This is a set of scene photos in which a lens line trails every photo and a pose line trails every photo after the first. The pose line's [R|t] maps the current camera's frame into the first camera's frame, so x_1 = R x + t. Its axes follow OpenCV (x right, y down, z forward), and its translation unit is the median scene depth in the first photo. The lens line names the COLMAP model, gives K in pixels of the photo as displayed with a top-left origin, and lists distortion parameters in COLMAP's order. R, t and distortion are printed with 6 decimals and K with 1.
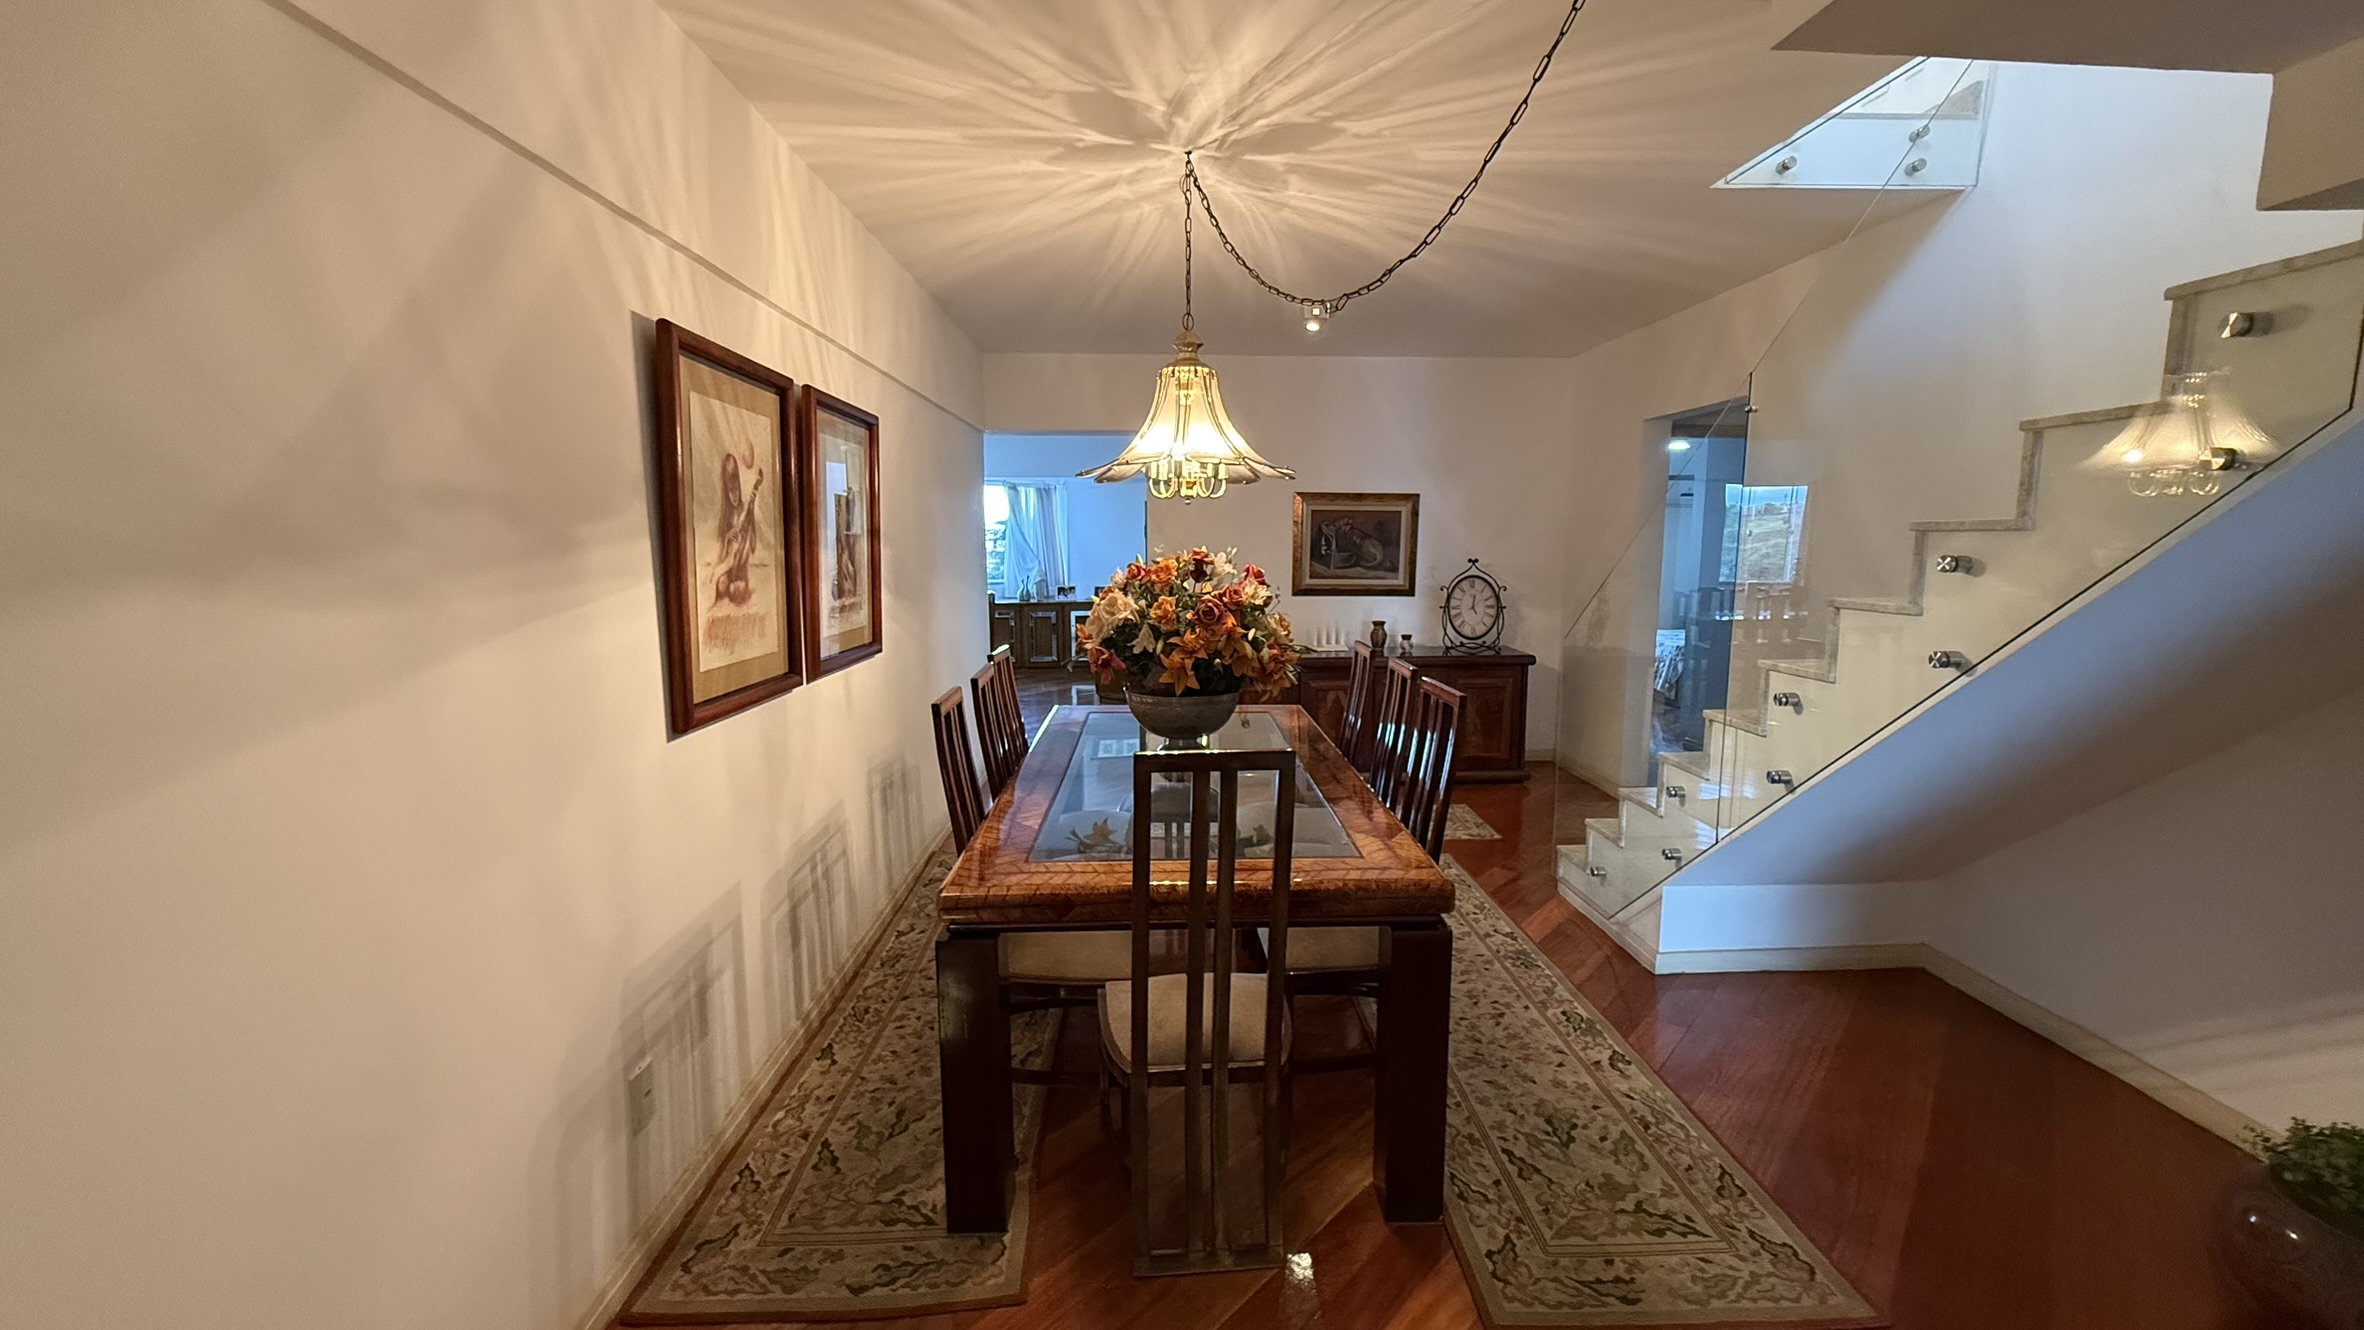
lens RADIAL K [[946.1, 0, 1186.9], [0, 946.1, 664.0], [0, 0, 1]] dist [0.001918, 0.000071]
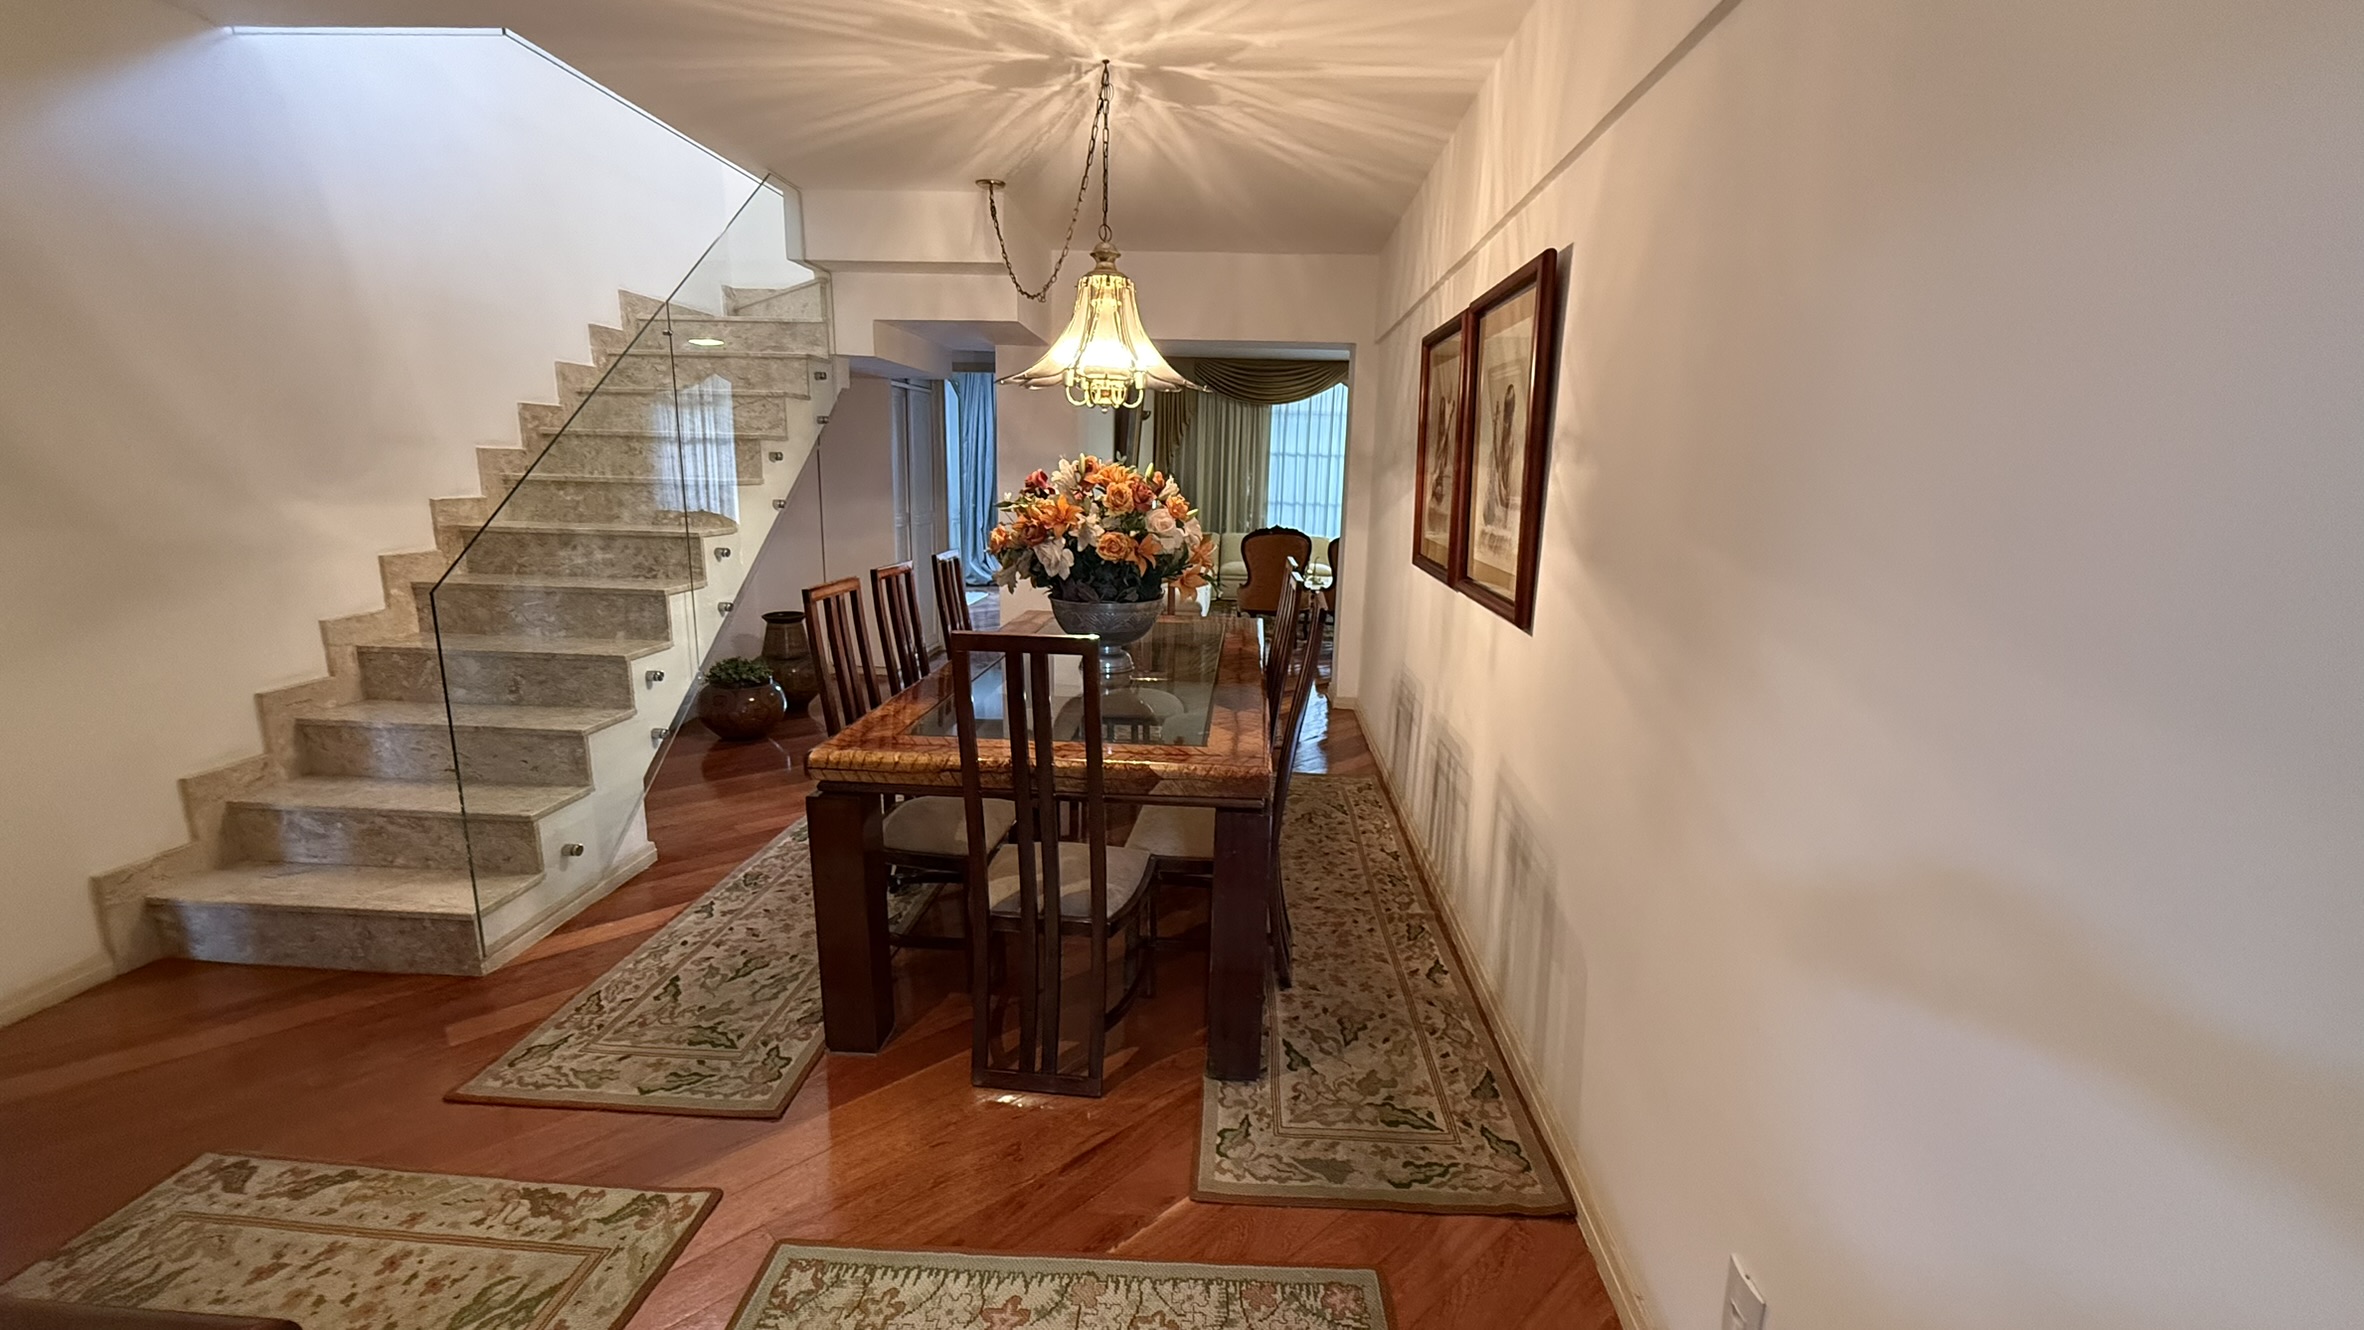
lens RADIAL K [[946.1, 0, 1185.9], [0, 946.1, 658.5], [0, 0, 1]] dist [0.001918, 0.000071]
pose [[-0.995086, -0.039969, 0.090593, -0.208990], [-0.008061, 0.944574, 0.328200, -0.277511], [-0.098690, 0.325856, -0.940254, 2.228840]]
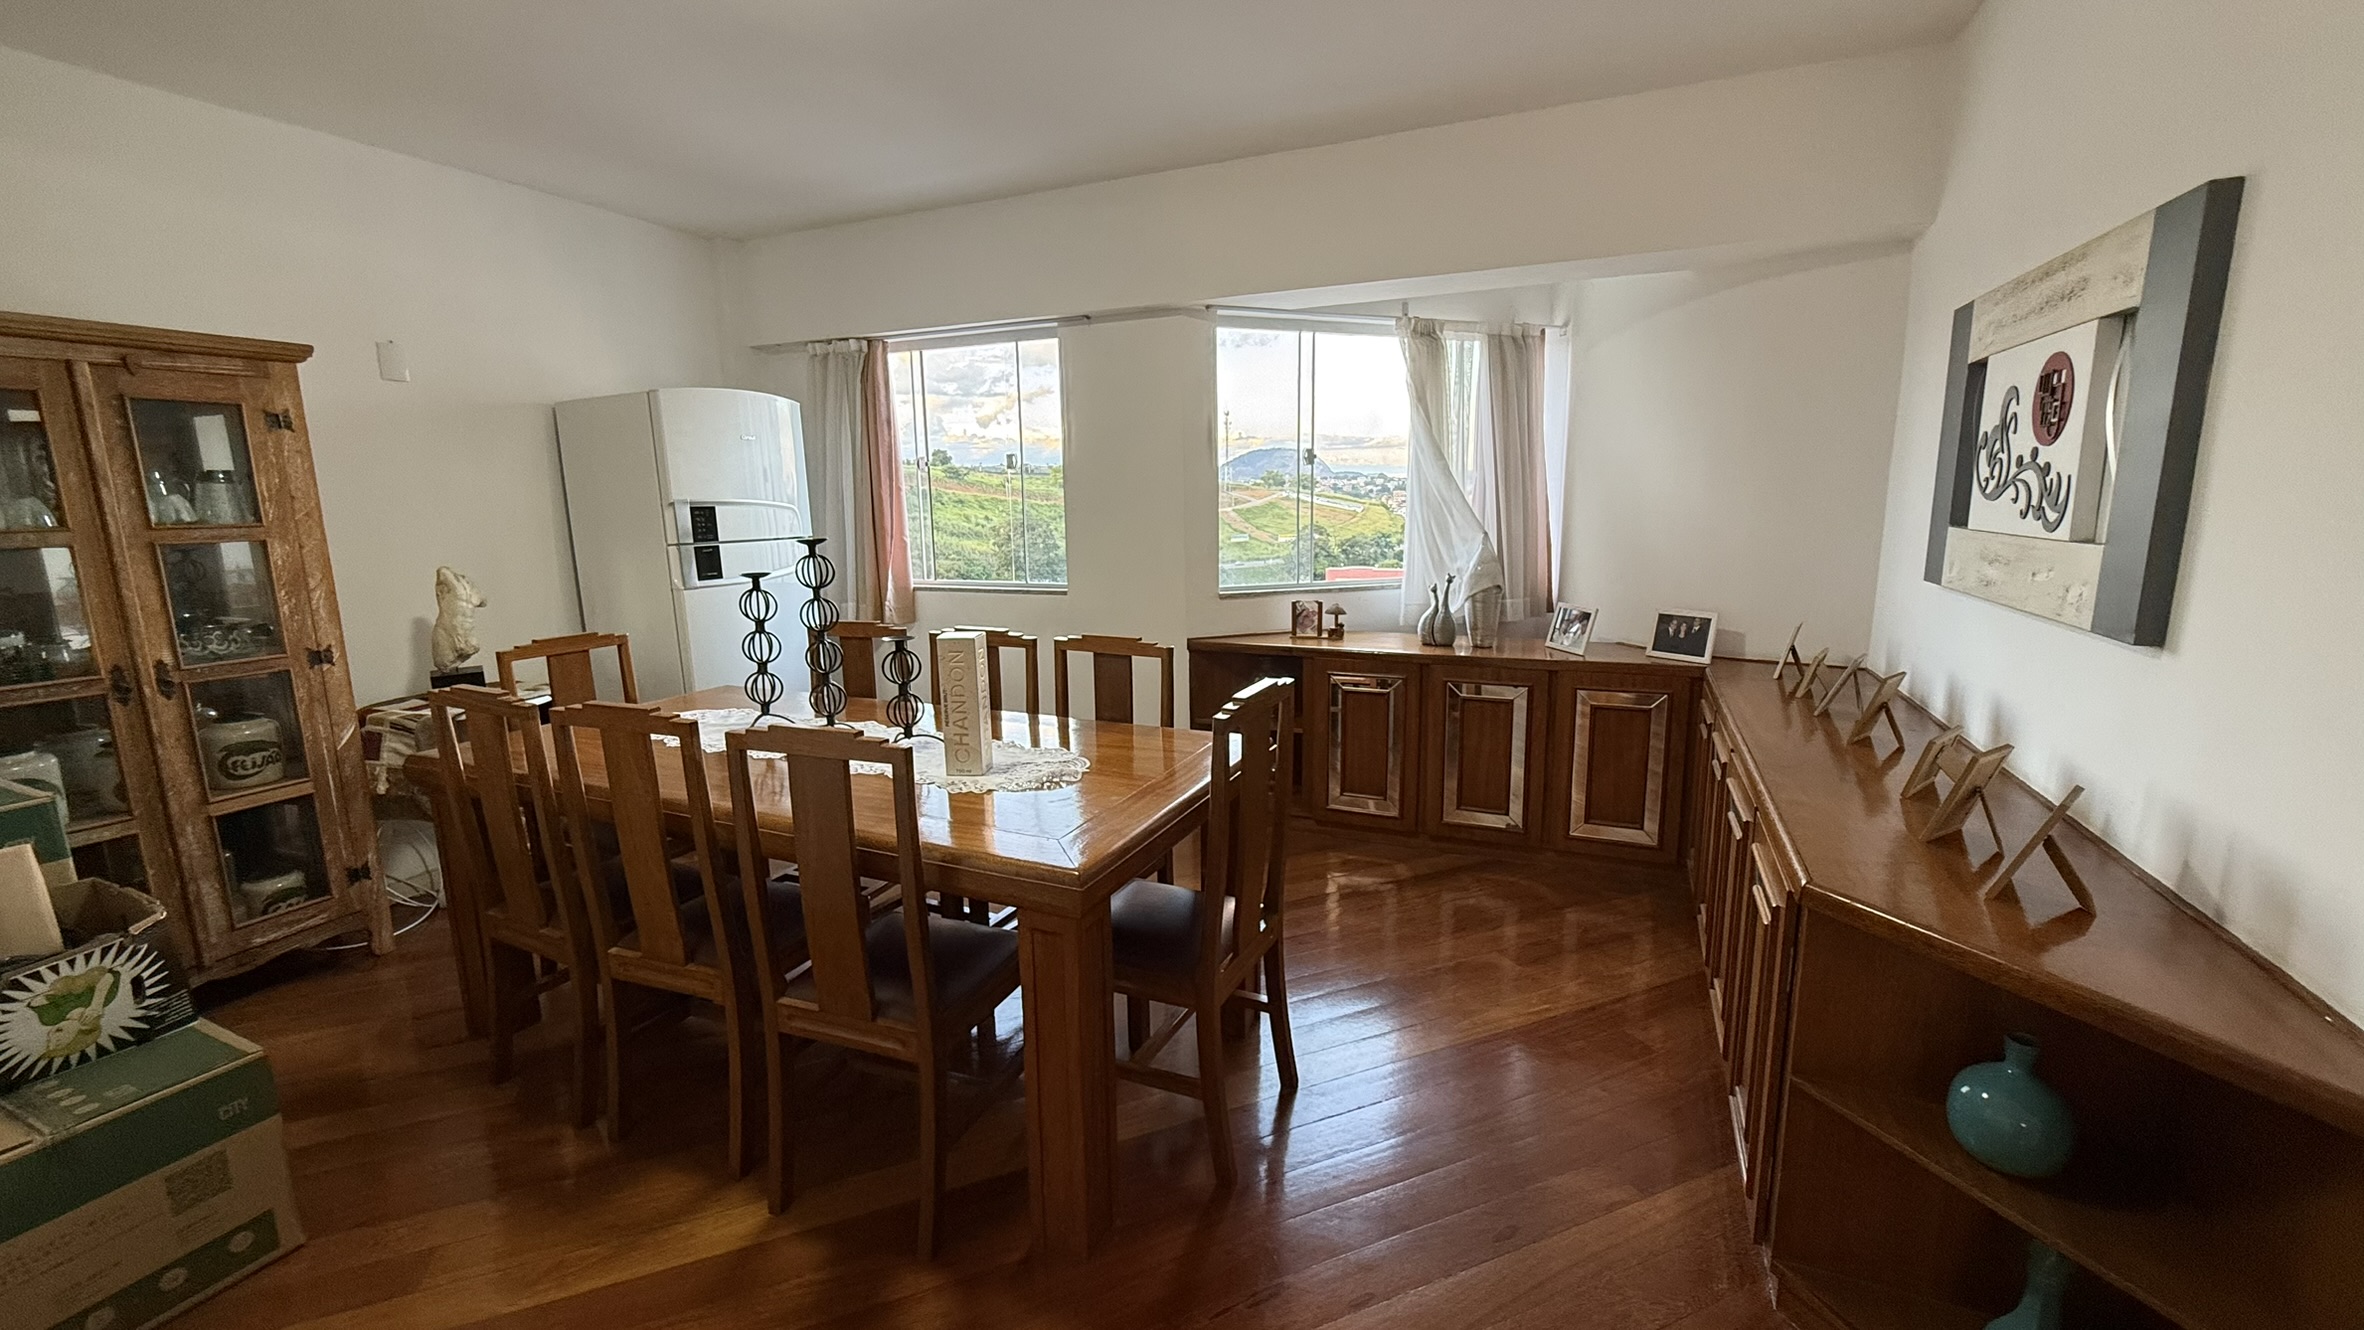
lens RADIAL K [[946.1, 0, 1179.2], [0, 946.1, 665.1], [0, 0, 1]] dist [0.001918, 0.000071]
pose [[0.898907, 0.071635, -0.432245, -0.057401], [-0.048344, 0.996736, 0.064650, -0.043361], [0.435465, -0.037218, 0.899436, 0.352299]]
